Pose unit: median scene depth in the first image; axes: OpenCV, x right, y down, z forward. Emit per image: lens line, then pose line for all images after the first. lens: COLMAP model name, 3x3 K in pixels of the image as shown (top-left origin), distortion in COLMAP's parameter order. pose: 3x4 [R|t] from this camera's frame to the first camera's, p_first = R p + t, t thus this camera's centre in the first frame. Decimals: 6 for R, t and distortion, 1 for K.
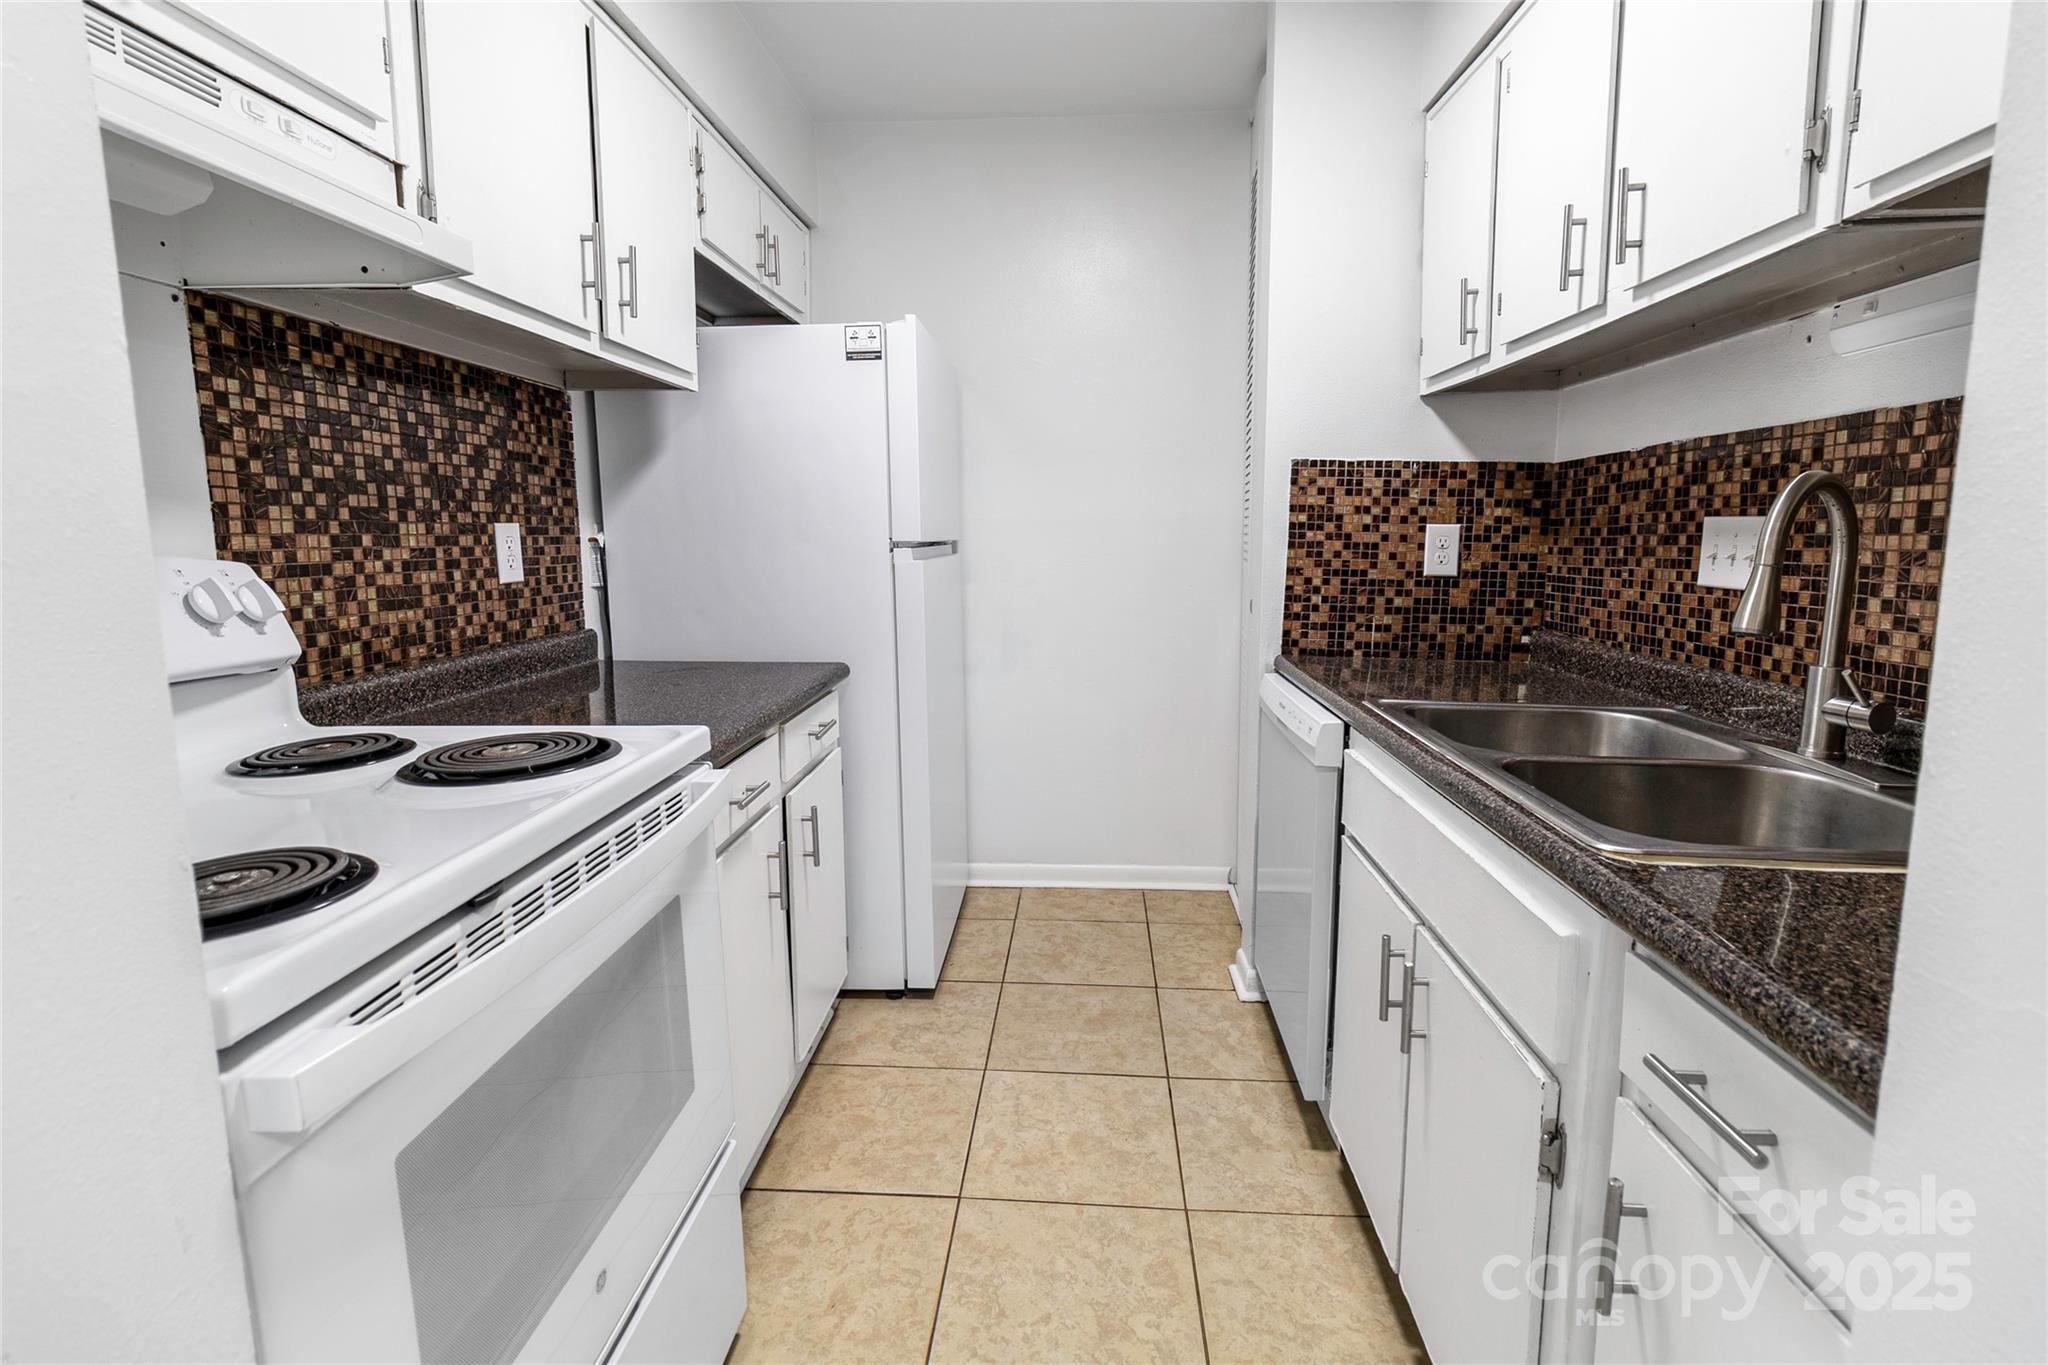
lens RADIAL K [[922.7, 0, 1023.8], [0, 922.7, 652.3], [0, 0, 1]] dist [0.001704, 0.000483]
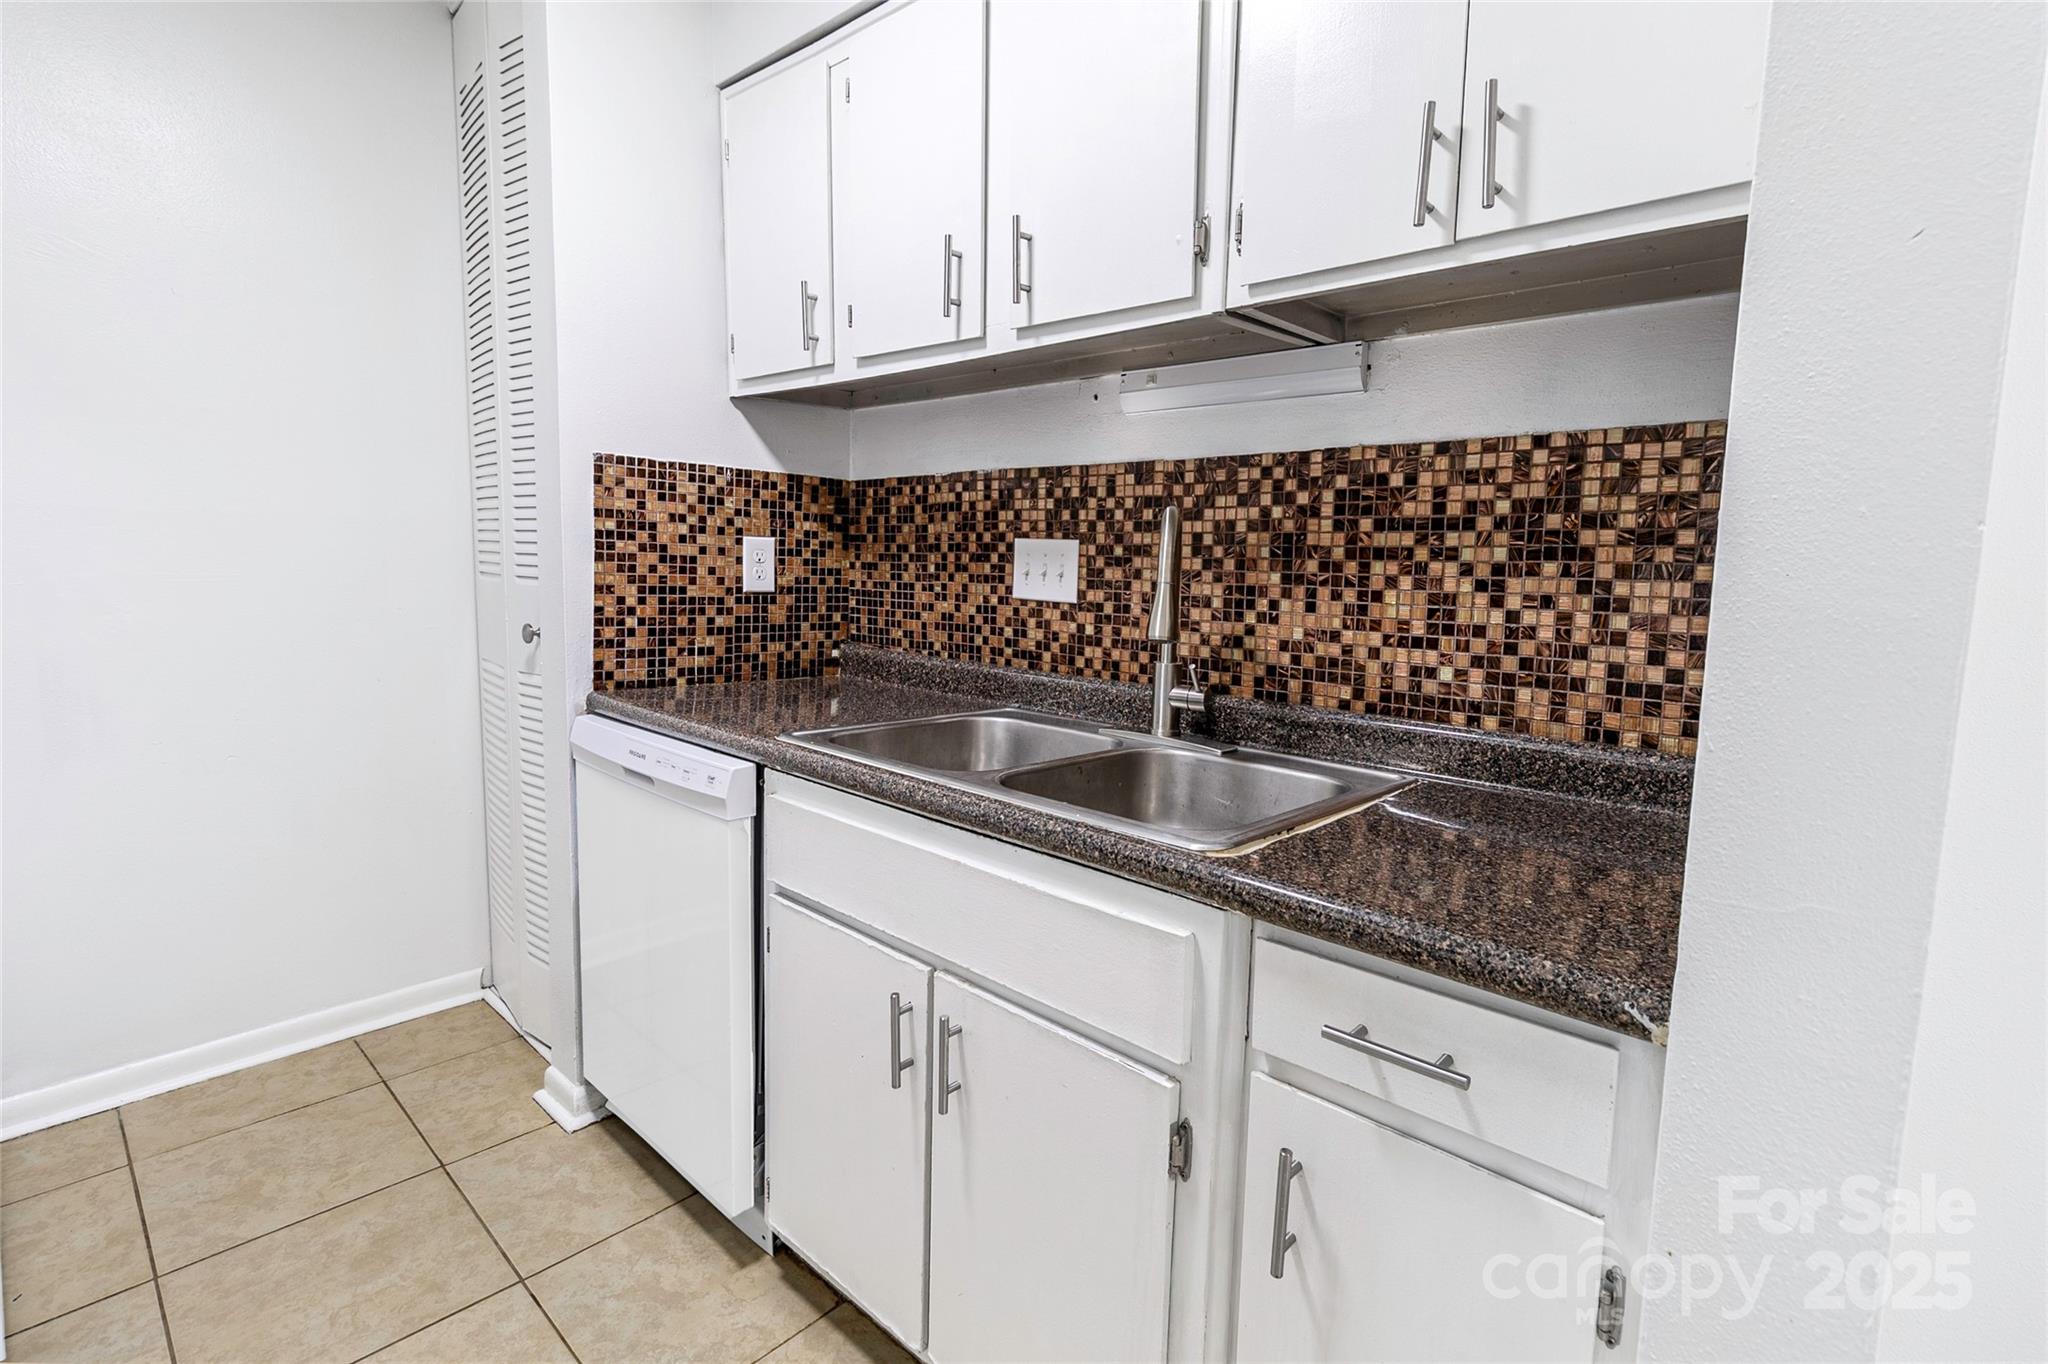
lens RADIAL K [[967.5, 0, 1026.3], [0, 967.5, 649.4], [0, 0, 1]] dist [-0.001657, -0.000426]
pose [[0.635940, -0.062763, 0.769182, -0.141957], [0.075635, 0.996958, 0.018816, -0.022921], [-0.768023, 0.046211, 0.638752, 0.170404]]
